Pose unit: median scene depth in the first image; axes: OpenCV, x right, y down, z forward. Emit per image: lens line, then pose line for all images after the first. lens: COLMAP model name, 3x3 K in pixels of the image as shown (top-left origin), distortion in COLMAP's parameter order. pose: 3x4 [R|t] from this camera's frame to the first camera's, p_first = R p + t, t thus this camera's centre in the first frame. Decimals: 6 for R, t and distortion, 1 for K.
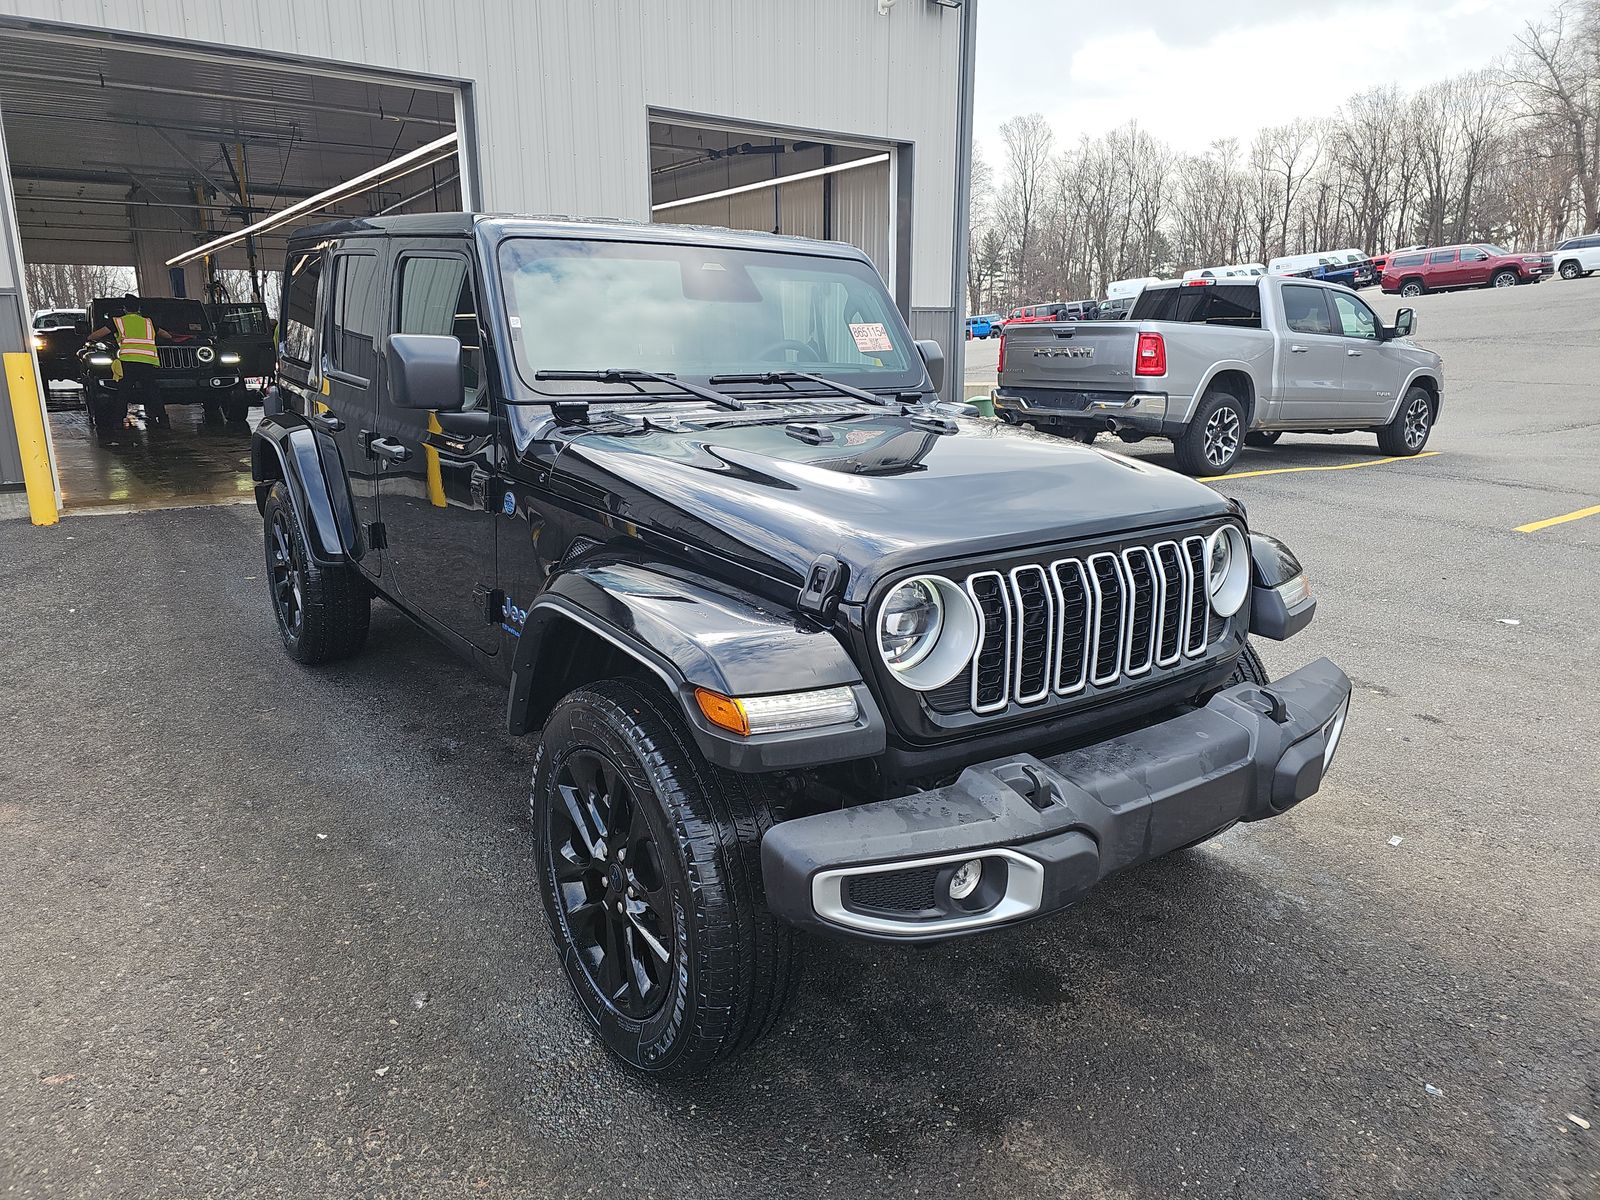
lens RADIAL K [[1084.3, 0, 766.7], [0, 1084.3, 579.0], [0, 0, 1]] dist [0.054915, -0.050107]
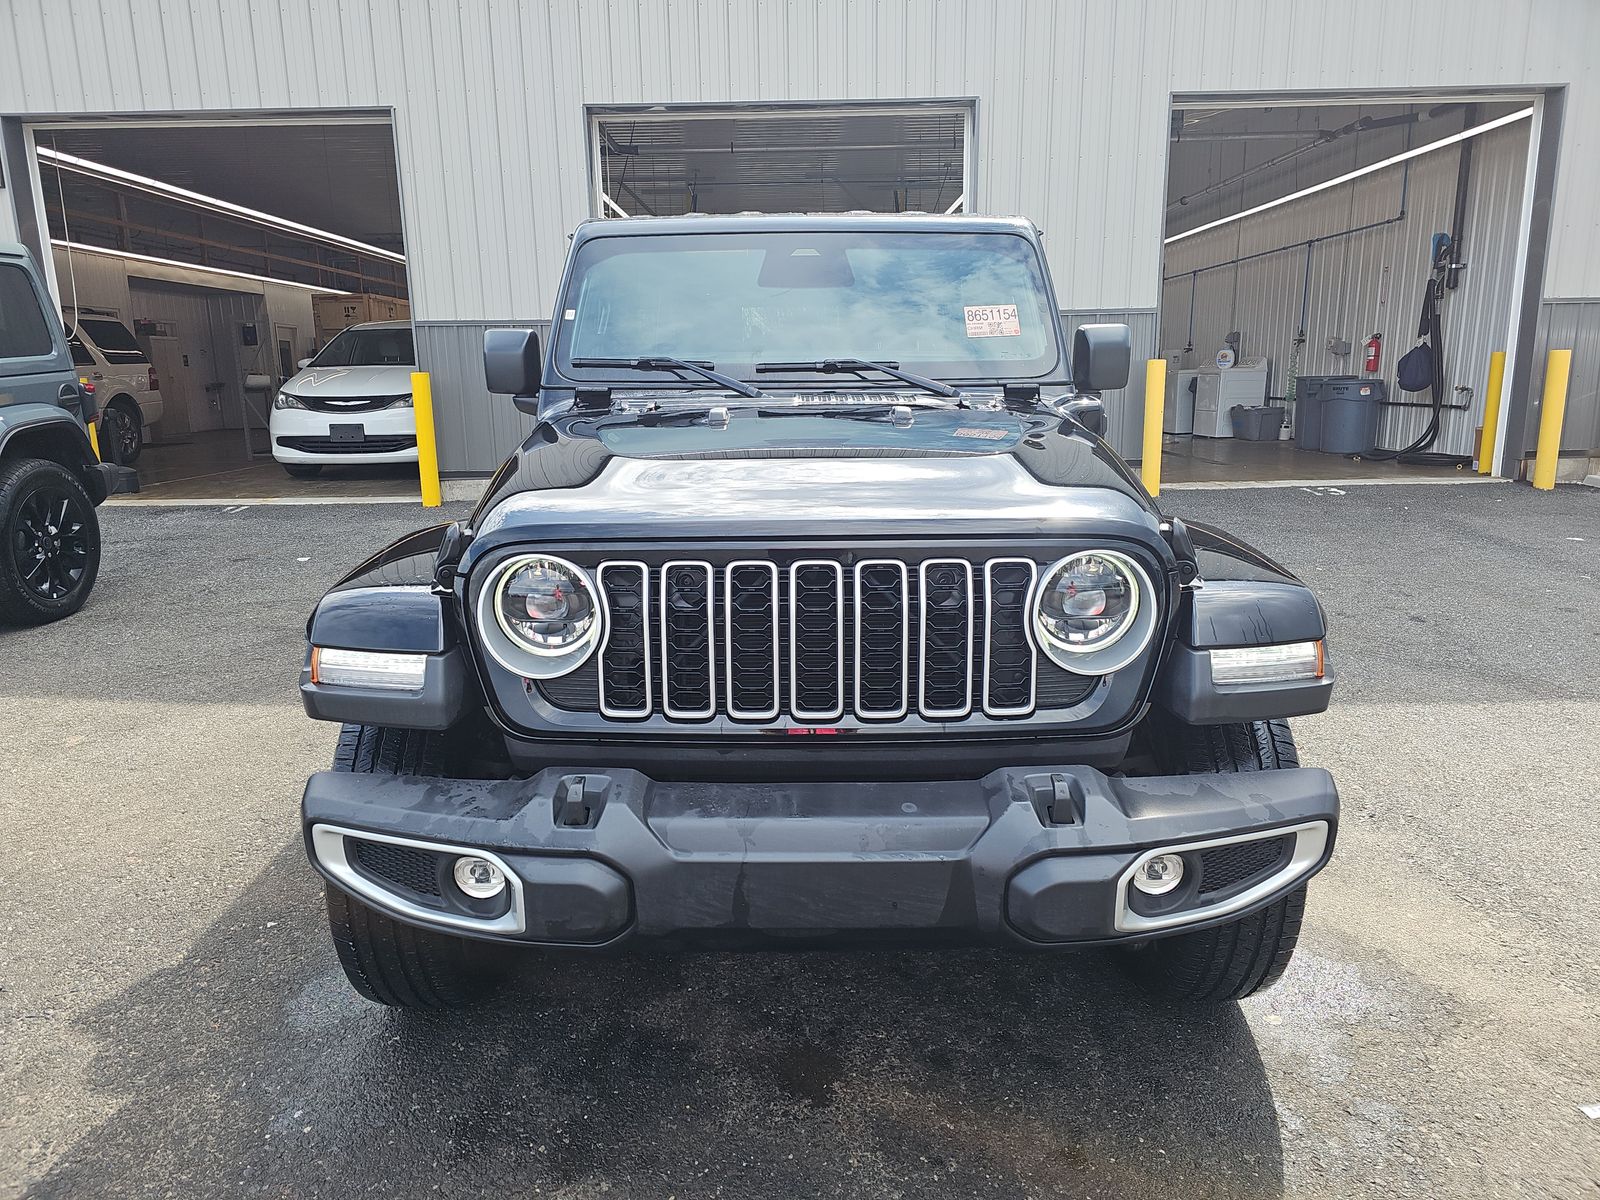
lens RADIAL K [[1071.3, 0, 775.6], [0, 1071.3, 592.1], [0, 0, 1]] dist [0.041894, -0.038692]
pose [[0.803868, 0.110746, -0.584407, 0.692194], [-0.114872, 0.992923, 0.030151, -0.018894], [0.583610, 0.042895, 0.810901, 0.300941]]
